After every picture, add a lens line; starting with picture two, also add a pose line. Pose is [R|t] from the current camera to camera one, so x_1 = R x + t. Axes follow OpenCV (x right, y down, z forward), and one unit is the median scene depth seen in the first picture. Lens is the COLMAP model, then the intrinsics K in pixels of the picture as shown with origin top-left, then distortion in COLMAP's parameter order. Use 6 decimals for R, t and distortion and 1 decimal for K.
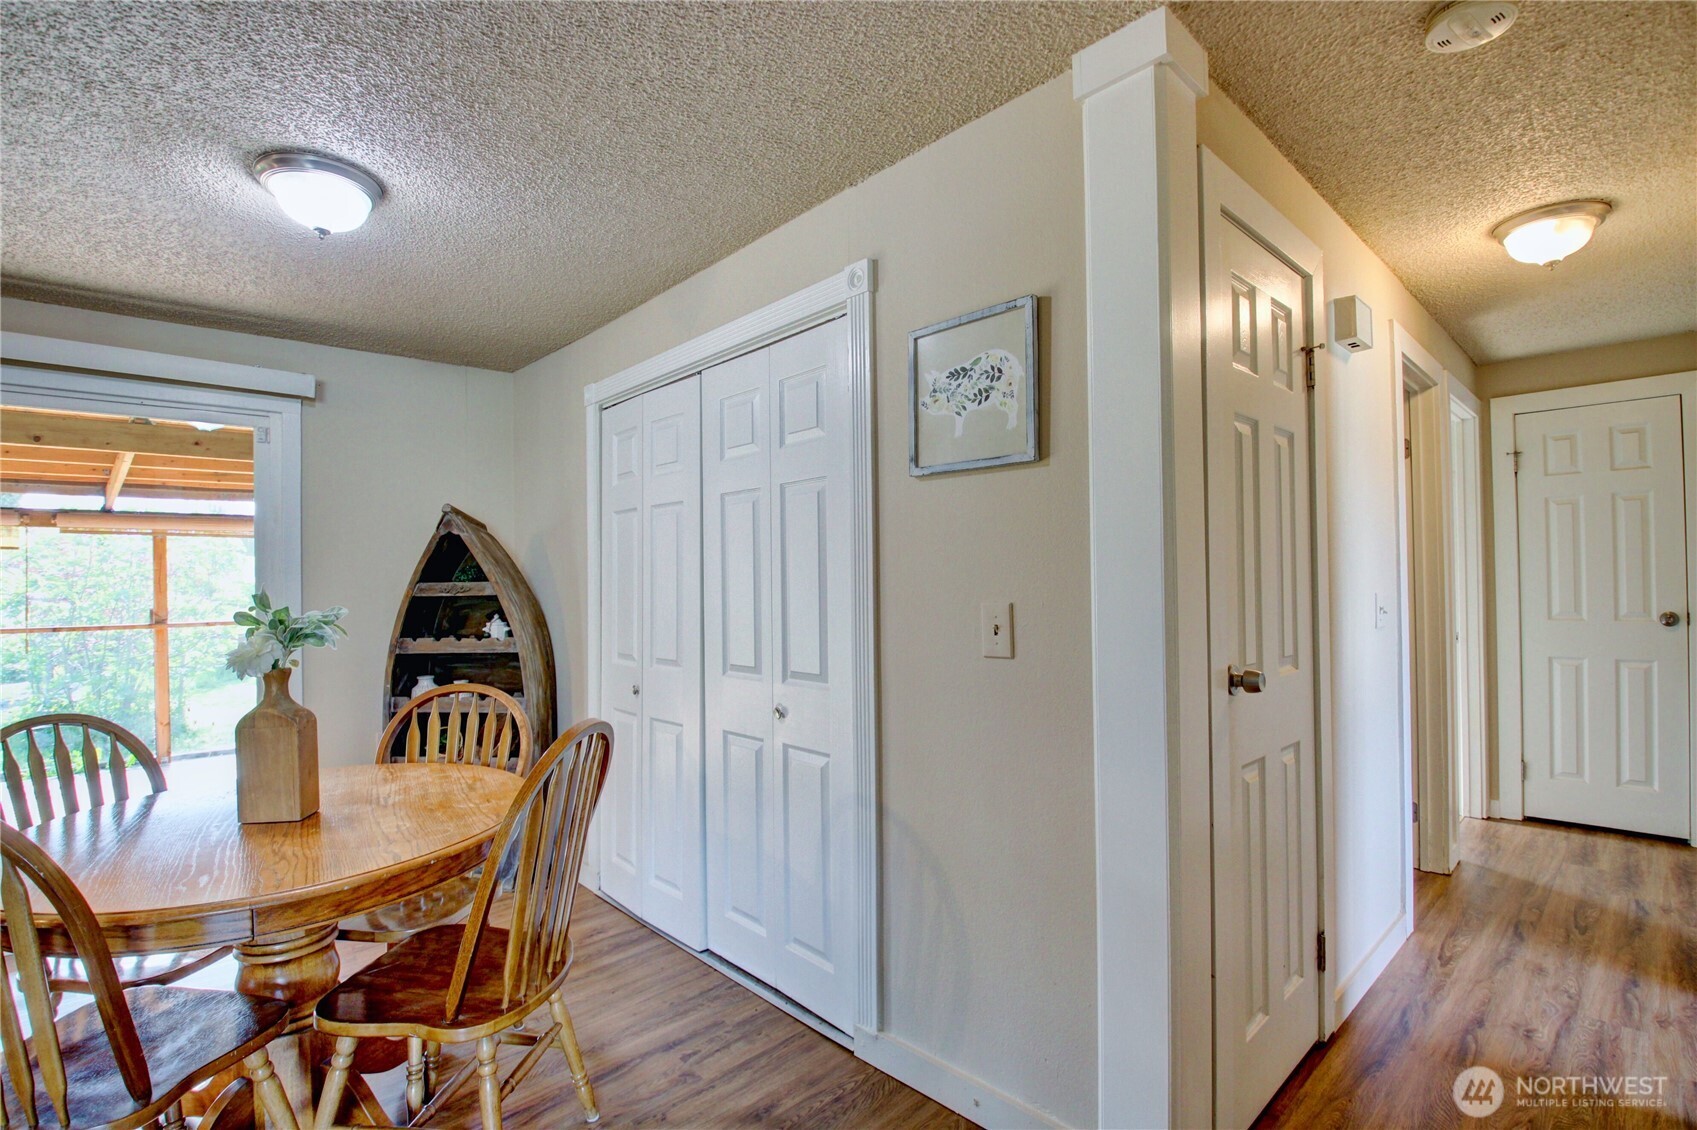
lens RADIAL K [[791.8, 0, 844.3], [0, 791.8, 573.7], [0, 0, 1]] dist [-0.002050, -0.014710]
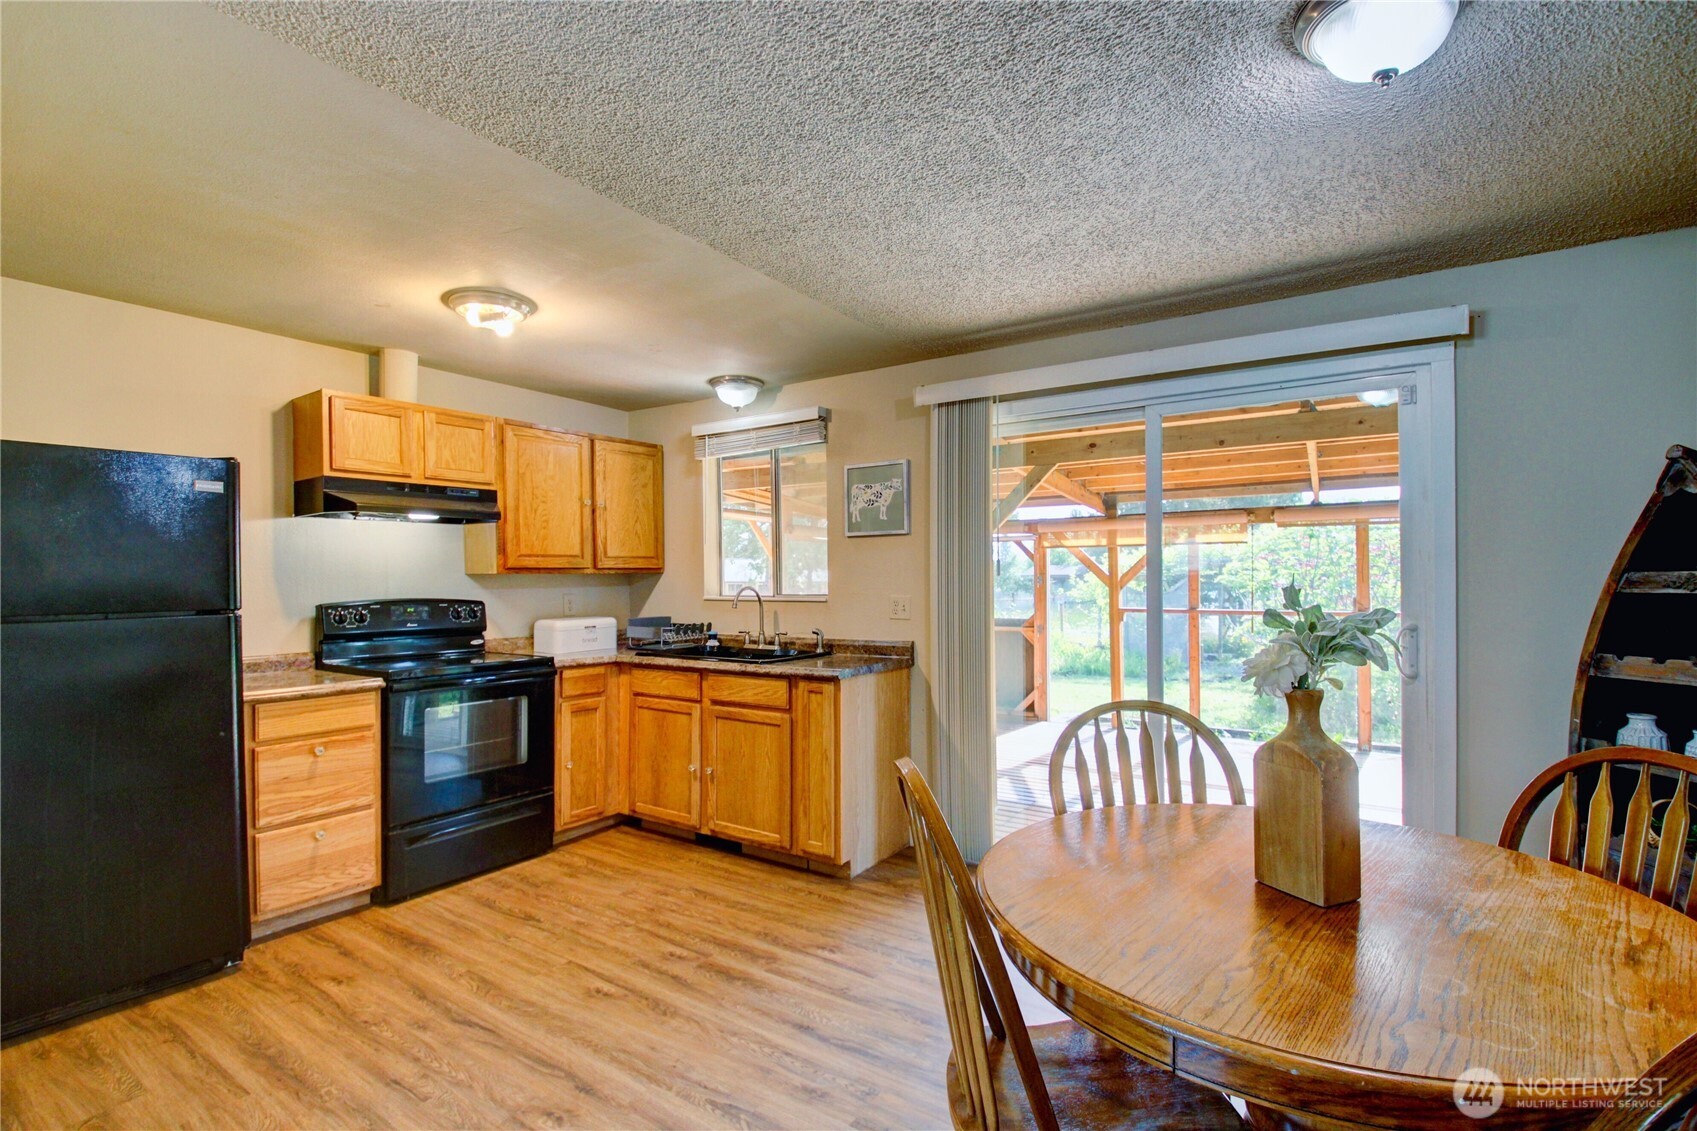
lens RADIAL K [[791.8, 0, 847.2], [0, 791.8, 578.9], [0, 0, 1]] dist [-0.002050, -0.014710]
pose [[0.221037, 0.008249, -0.975231, -0.057684], [0.011801, 0.999868, 0.011132, 0.002889], [0.975194, -0.013970, 0.220911, 0.255279]]
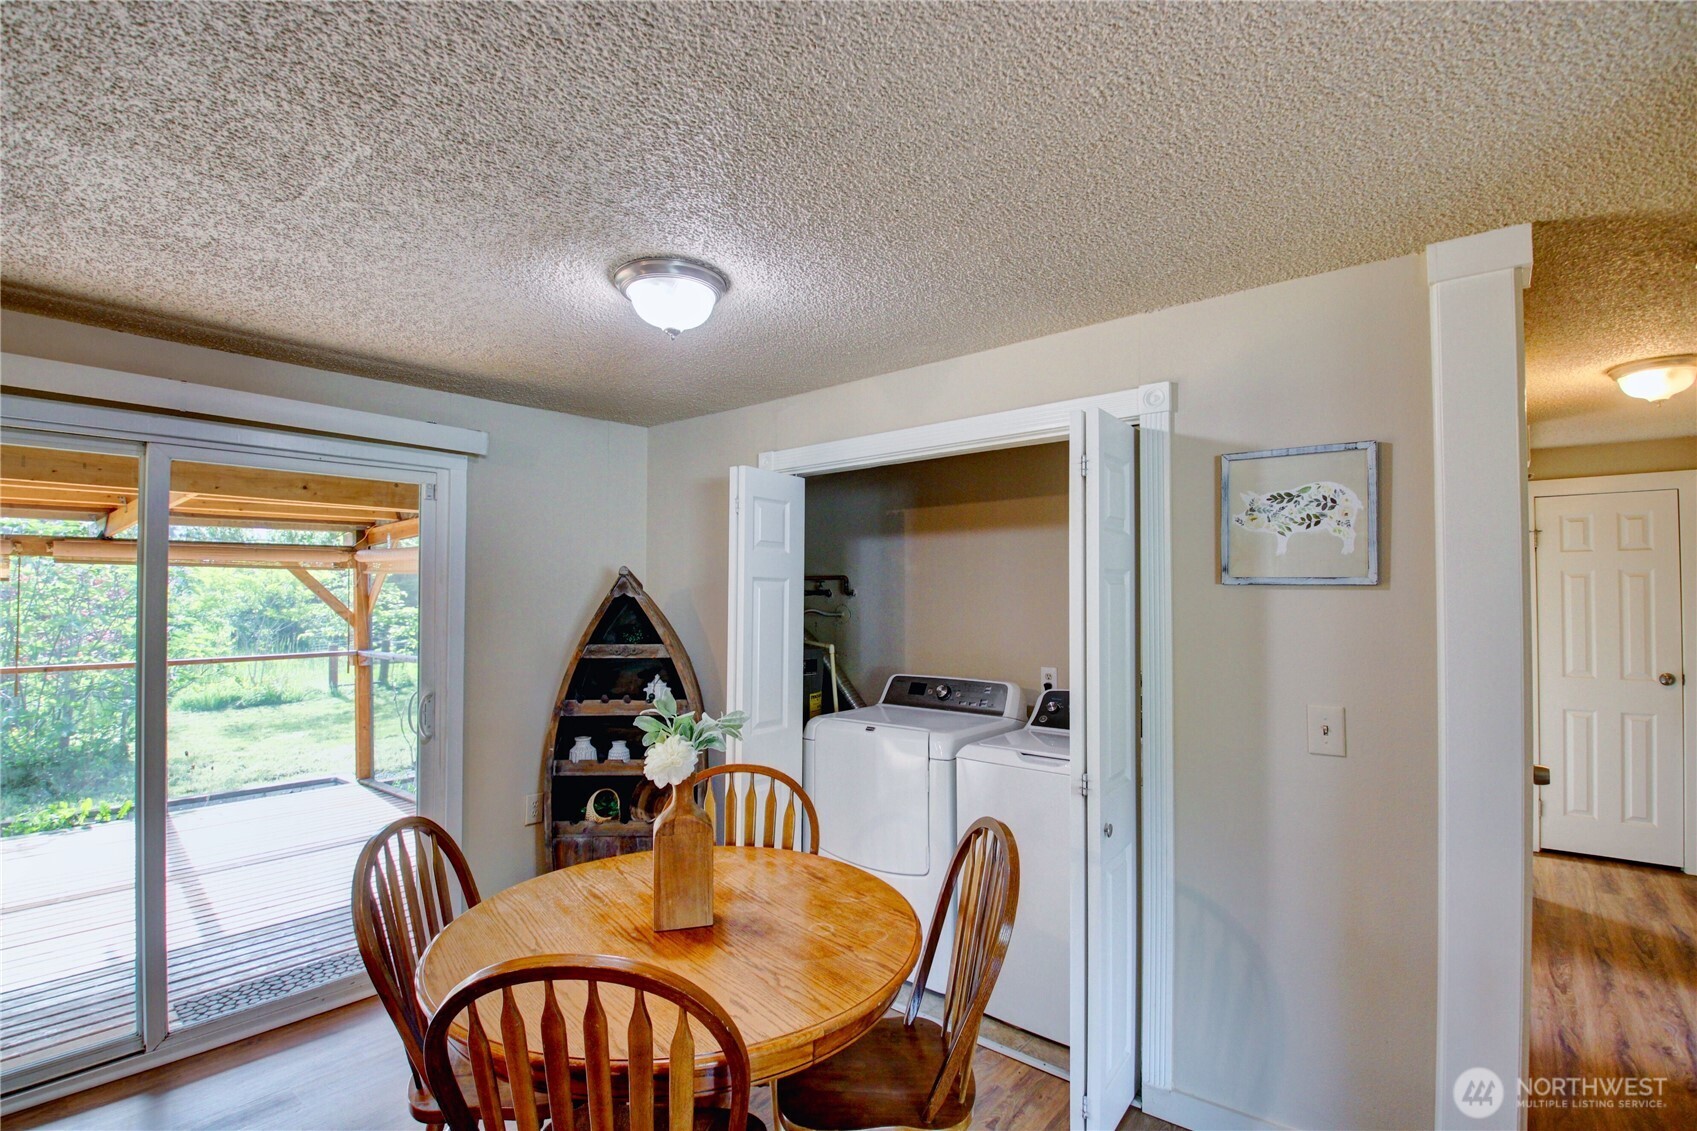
lens RADIAL K [[791.8, 0, 840.3], [0, 791.8, 571.2], [0, 0, 1]] dist [-0.002050, -0.014710]
pose [[0.992960, 0.018644, 0.116976, -0.389206], [-0.016384, 0.999661, -0.020248, -0.074043], [-0.117314, 0.018189, 0.992928, -0.024784]]
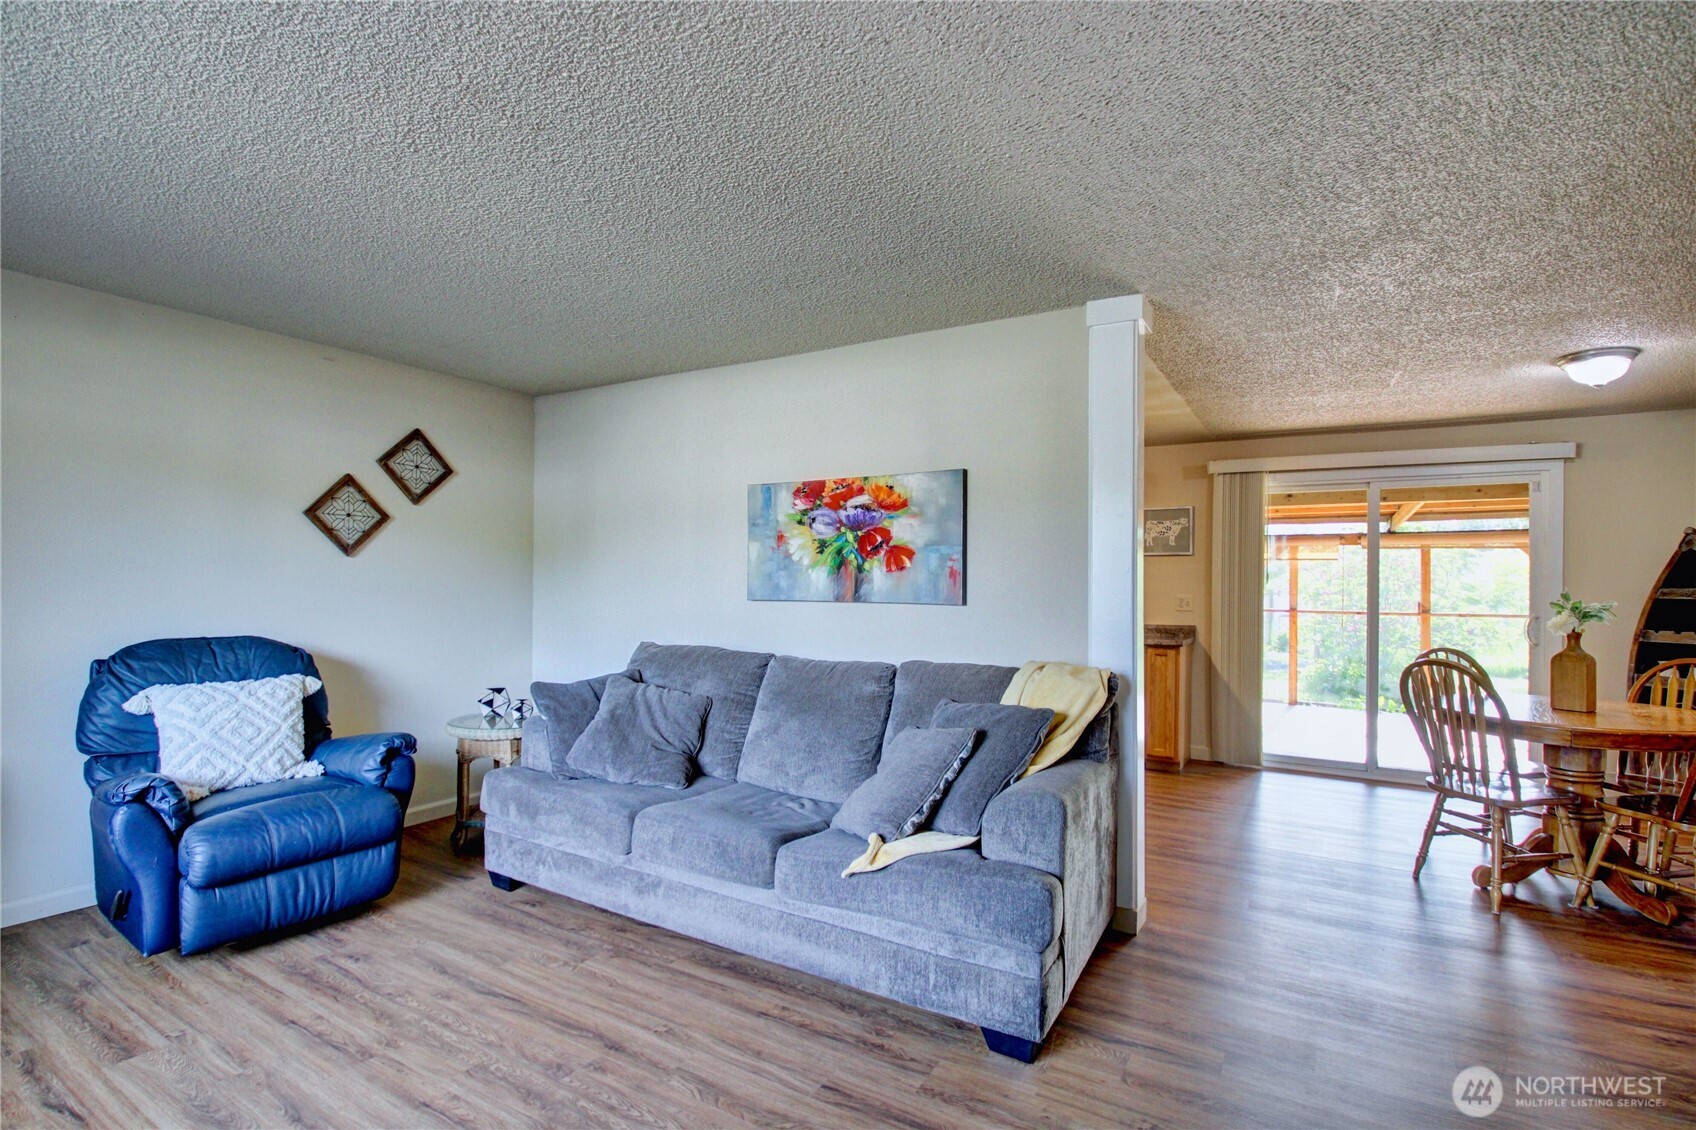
lens RADIAL K [[791.3, 0, 825.9], [0, 791.3, 576.9], [0, 0, 1]] dist [-0.002050, -0.014710]
pose [[0.253601, 0.012723, -0.967225, 0.400617], [-0.005556, 0.999916, 0.011696, -0.016762], [0.967293, 0.002408, 0.253650, -0.762463]]
